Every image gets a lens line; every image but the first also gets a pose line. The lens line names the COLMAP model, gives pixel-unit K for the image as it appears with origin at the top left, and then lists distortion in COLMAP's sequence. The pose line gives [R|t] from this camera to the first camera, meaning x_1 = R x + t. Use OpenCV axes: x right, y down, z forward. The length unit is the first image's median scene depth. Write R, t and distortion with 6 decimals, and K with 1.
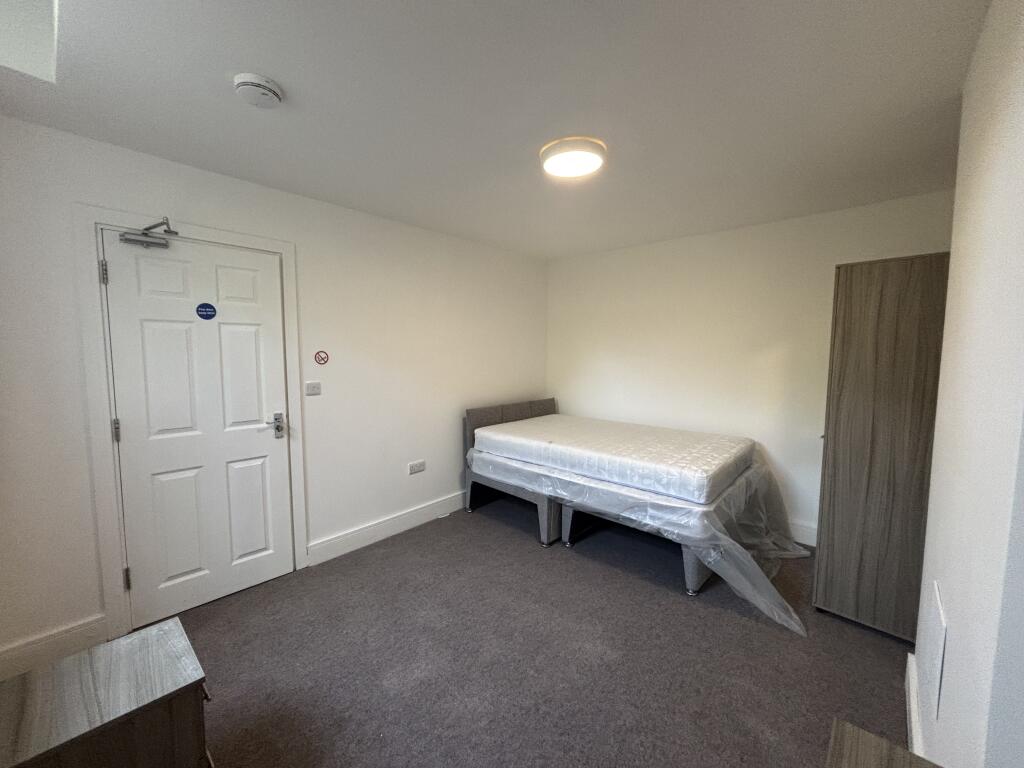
lens RADIAL K [[413.2, 0, 515.1], [0, 413.2, 381.6], [0, 0, 1]] dist [-0.004411, 0.000771]
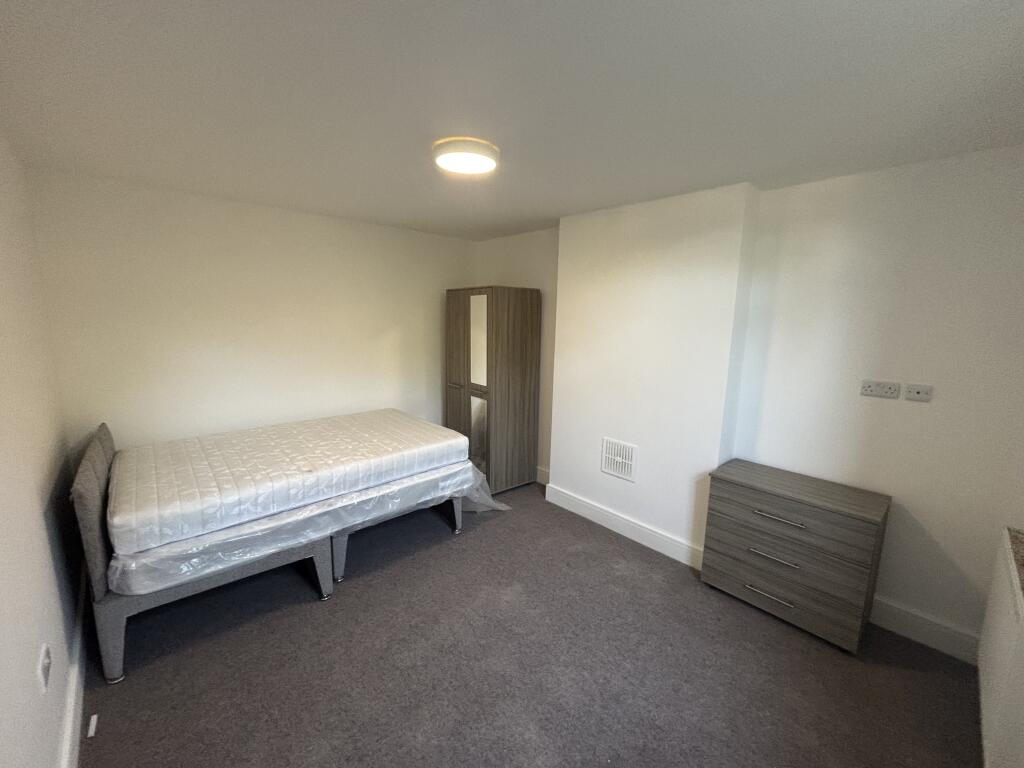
lens RADIAL K [[413.2, 0, 512.9], [0, 413.2, 382.6], [0, 0, 1]] dist [-0.004411, 0.000771]
pose [[0.107634, -0.173265, 0.978976, -0.709934], [0.066633, 0.983740, 0.166782, -0.138516], [-0.991955, 0.047281, 0.117429, 0.648852]]
